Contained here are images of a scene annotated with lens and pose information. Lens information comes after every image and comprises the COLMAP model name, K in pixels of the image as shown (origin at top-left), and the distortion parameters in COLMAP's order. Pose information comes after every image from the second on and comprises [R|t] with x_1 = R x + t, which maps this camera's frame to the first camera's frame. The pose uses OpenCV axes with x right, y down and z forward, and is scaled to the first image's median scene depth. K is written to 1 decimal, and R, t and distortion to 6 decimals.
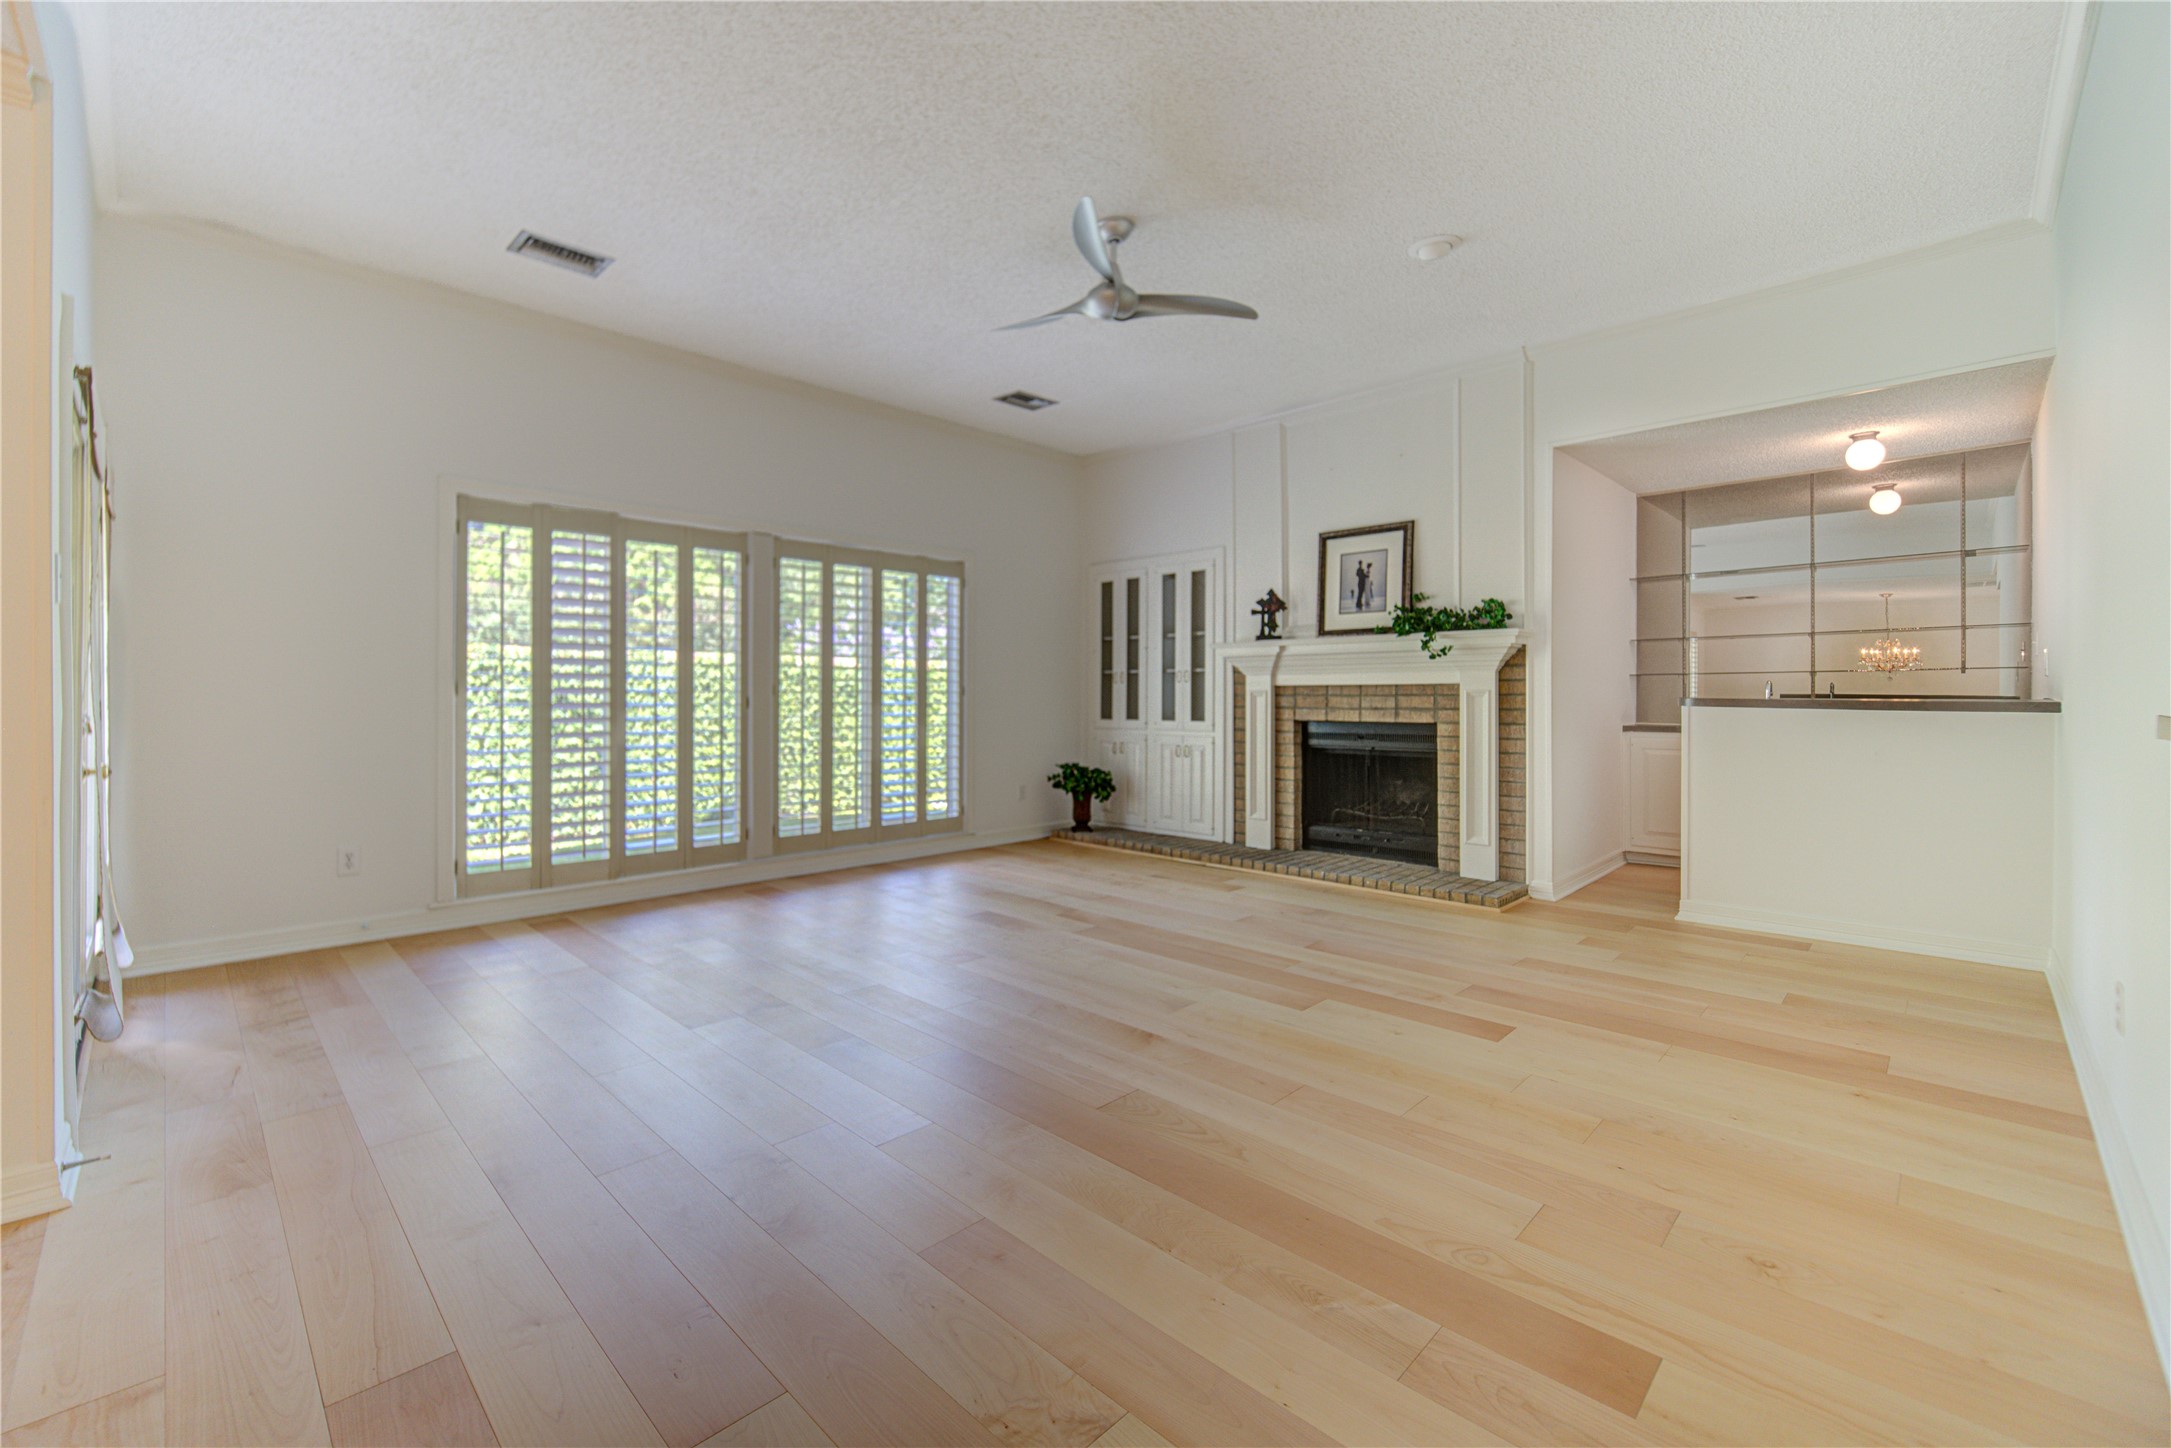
lens RADIAL K [[922.0, 0, 1081.7], [0, 922.0, 696.2], [0, 0, 1]] dist [-0.000065, 0.000011]
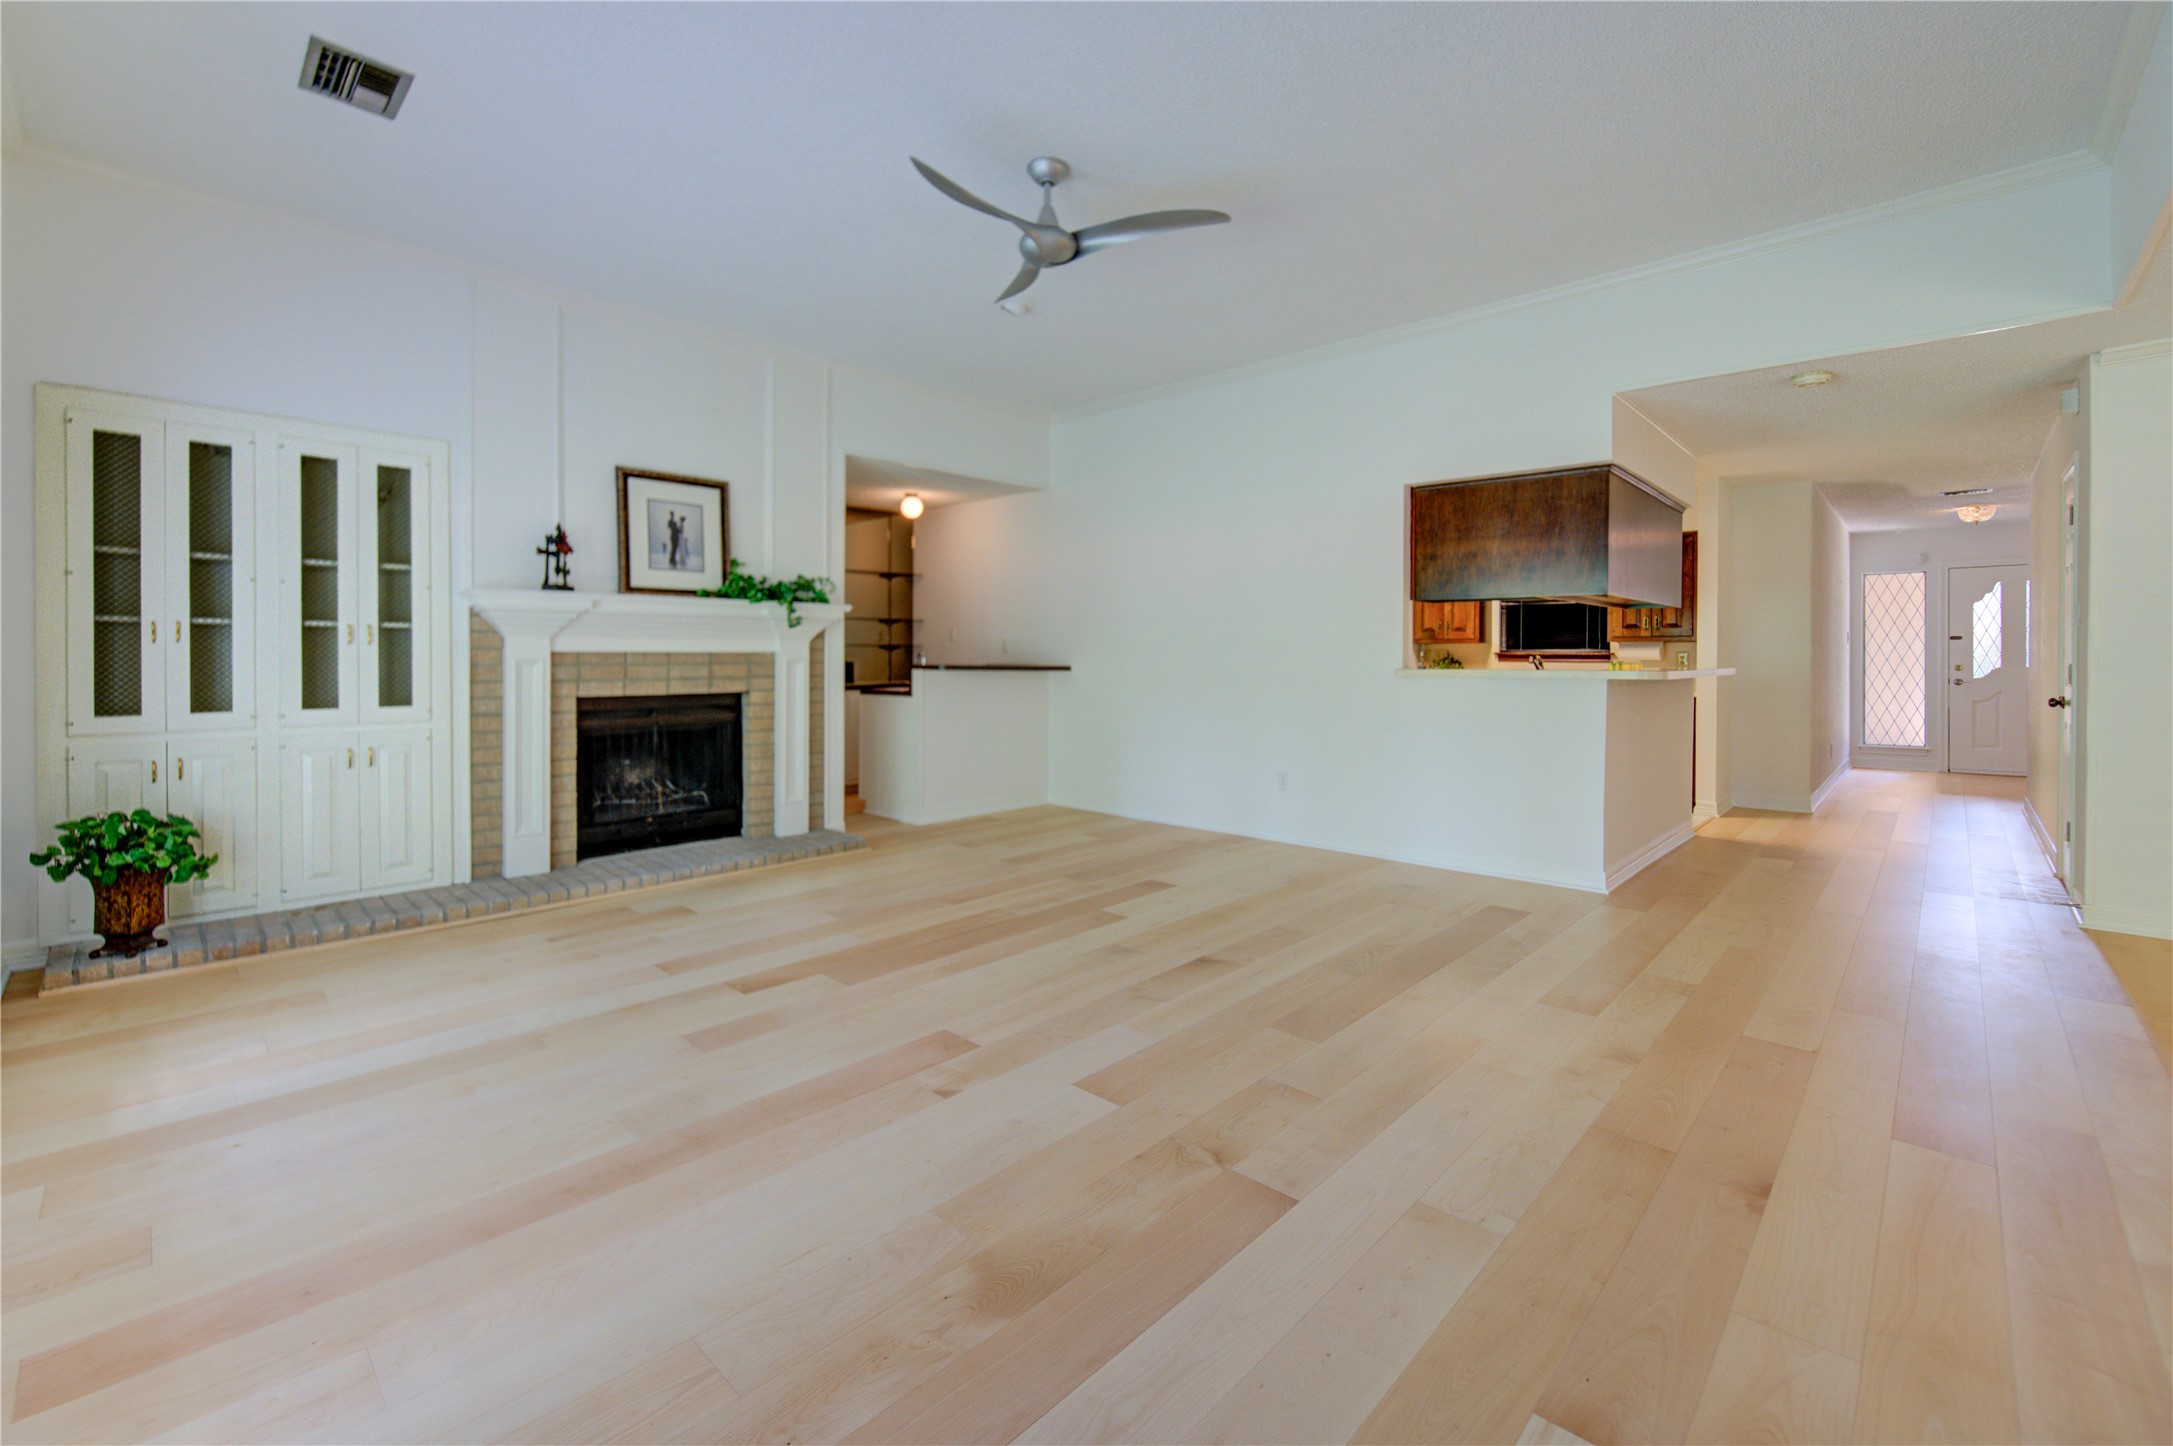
lens RADIAL K [[882.3, 0, 1081.8], [0, 882.3, 663.7], [0, 0, 1]] dist [-0.000254, -0.000021]
pose [[-0.011388, -0.007744, 0.999905, -0.533575], [0.000150, 0.999970, 0.007746, -0.007541], [-0.999935, 0.000238, -0.011386, 0.600459]]
